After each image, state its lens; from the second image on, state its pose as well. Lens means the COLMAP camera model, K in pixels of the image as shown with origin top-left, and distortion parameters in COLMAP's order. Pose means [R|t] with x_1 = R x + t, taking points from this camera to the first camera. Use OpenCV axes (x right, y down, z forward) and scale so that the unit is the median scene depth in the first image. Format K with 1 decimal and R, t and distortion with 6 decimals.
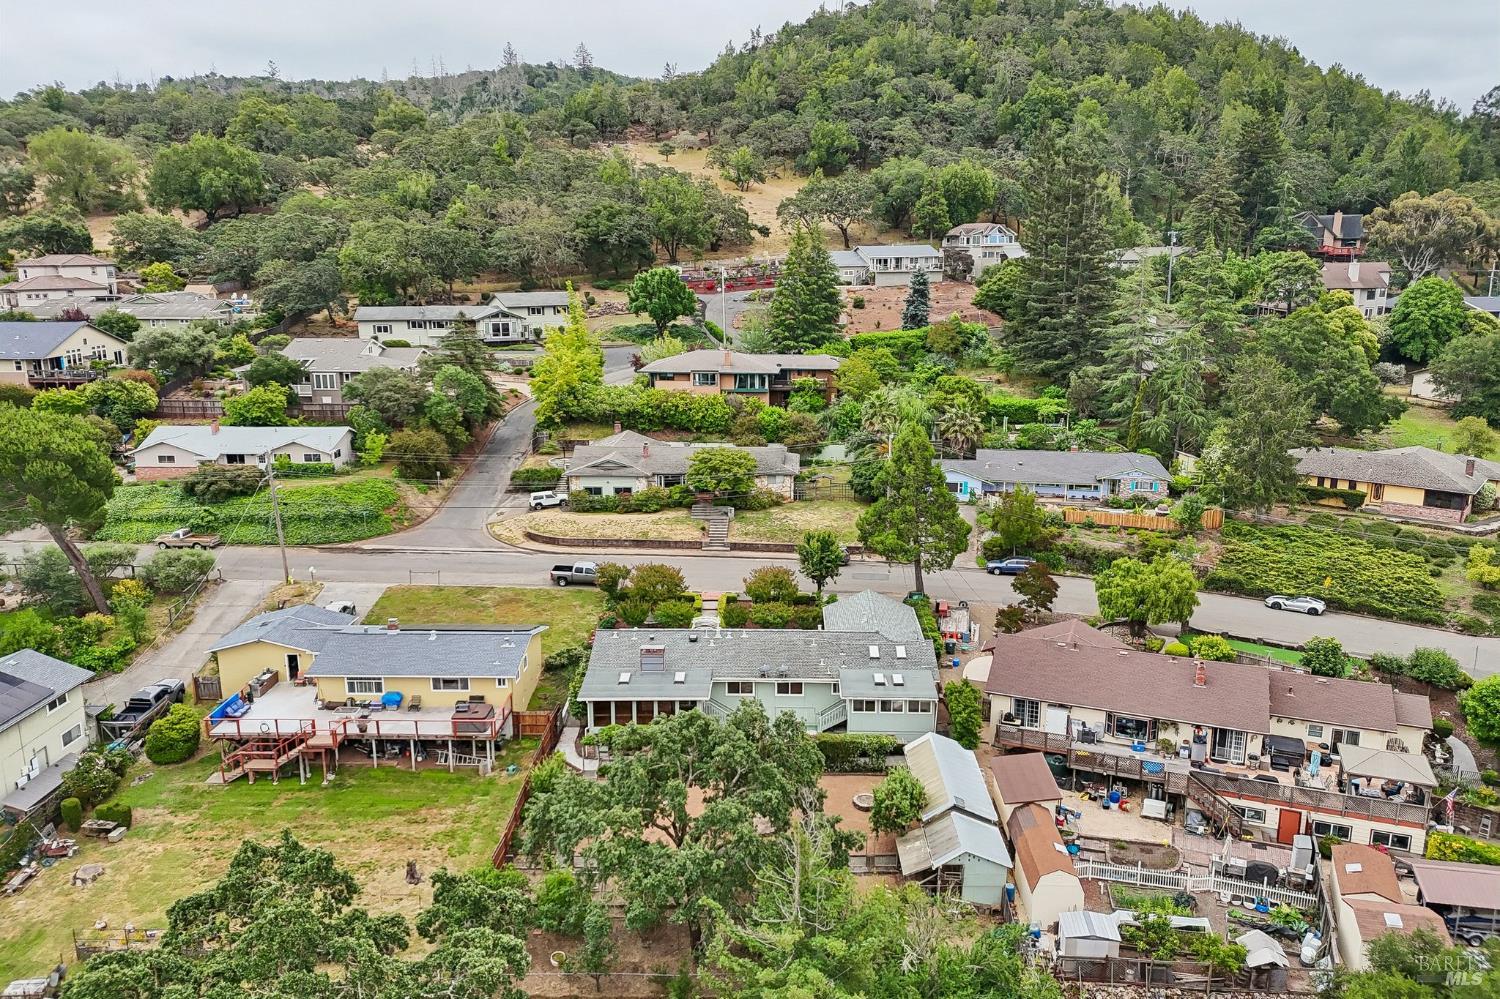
lens RADIAL K [[1093.7, 0, 751.9], [0, 1093.7, 518.4], [0, 0, 1]] dist [0.087970, -0.086771]
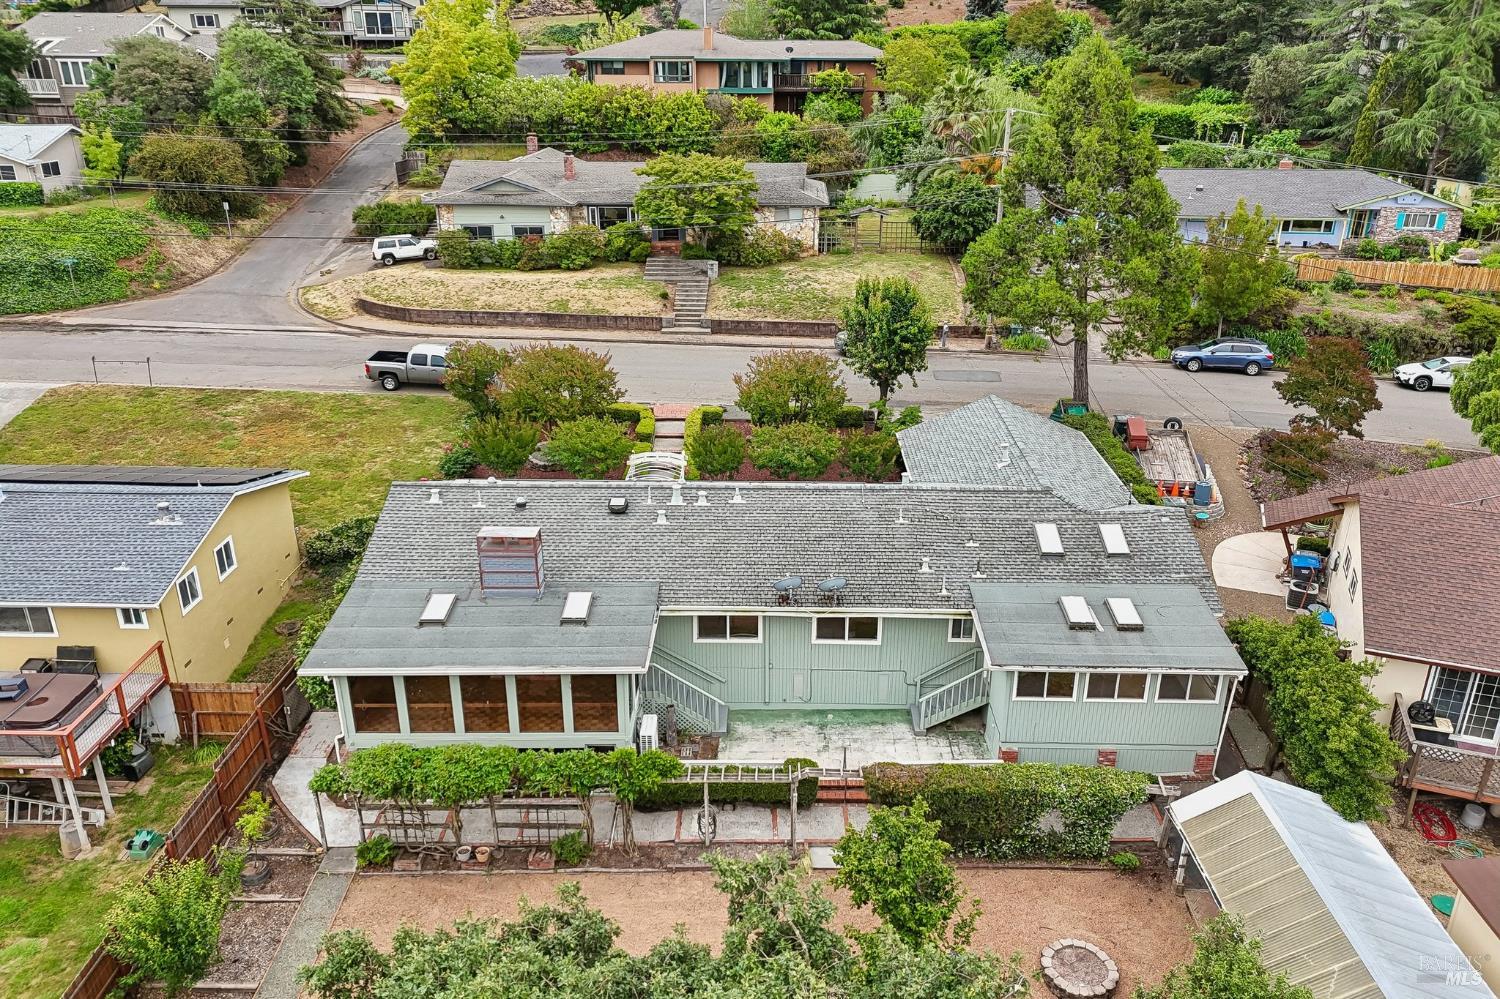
lens RADIAL K [[1093.7, 0, 751.9], [0, 1093.7, 518.4], [0, 0, 1]] dist [0.087970, -0.086771]
pose [[0.999946, 0.001387, 0.010275, -0.004115], [-0.003012, 0.987142, 0.159819, 0.032888], [-0.009921, -0.159842, 0.987093, 0.411530]]
